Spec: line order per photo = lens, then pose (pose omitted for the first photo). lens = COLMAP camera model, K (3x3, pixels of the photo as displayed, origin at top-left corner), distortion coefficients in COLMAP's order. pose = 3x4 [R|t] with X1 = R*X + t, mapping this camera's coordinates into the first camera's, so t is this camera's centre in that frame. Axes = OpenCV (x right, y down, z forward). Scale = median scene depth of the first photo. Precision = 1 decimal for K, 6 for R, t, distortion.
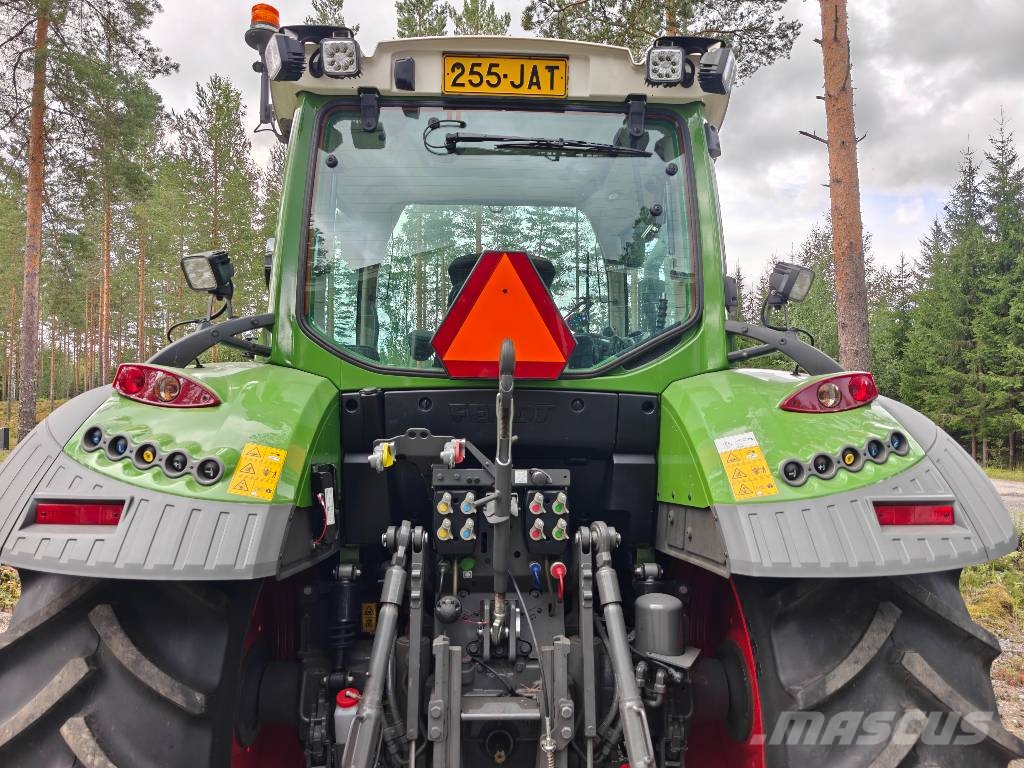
lens RADIAL K [[629.1, 0, 507.4], [0, 629.1, 386.0], [0, 0, 1]] dist [0.014849, -0.004461]
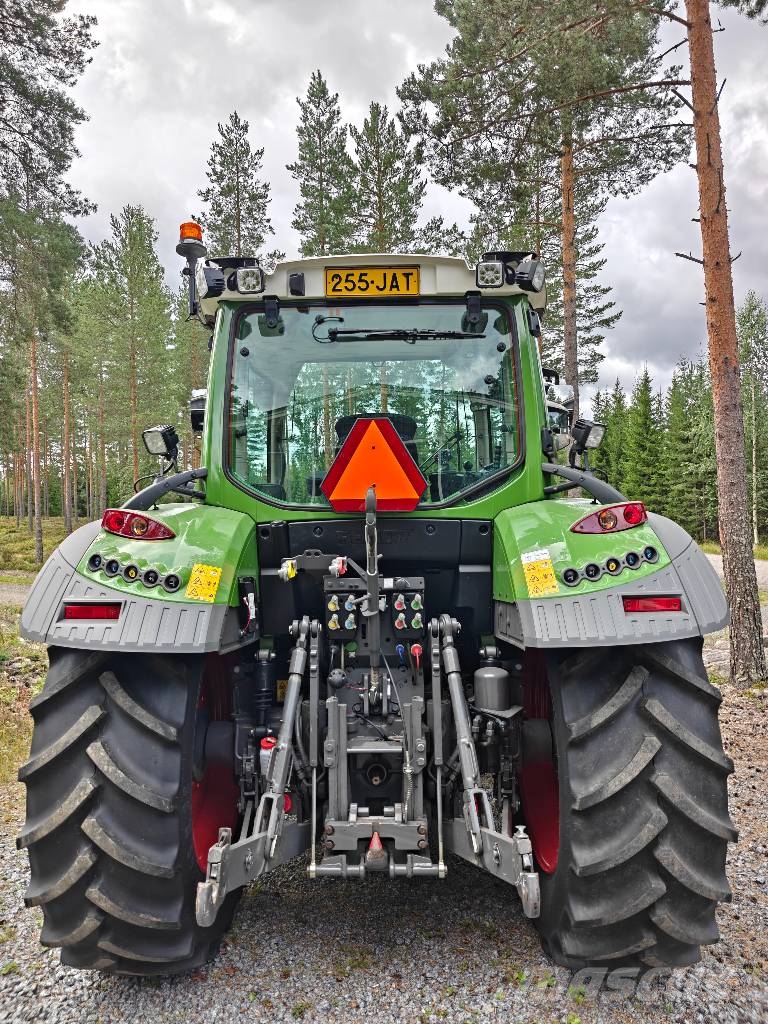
lens RADIAL K [[629.1, 0, 386.9], [0, 629.1, 511.1], [0, 0, 1]] dist [0.014849, -0.004461]
pose [[0.998333, -0.023244, -0.052826, 0.093361], [0.024721, 0.999317, 0.027464, -0.050117], [0.052151, -0.028724, 0.998226, -0.360961]]
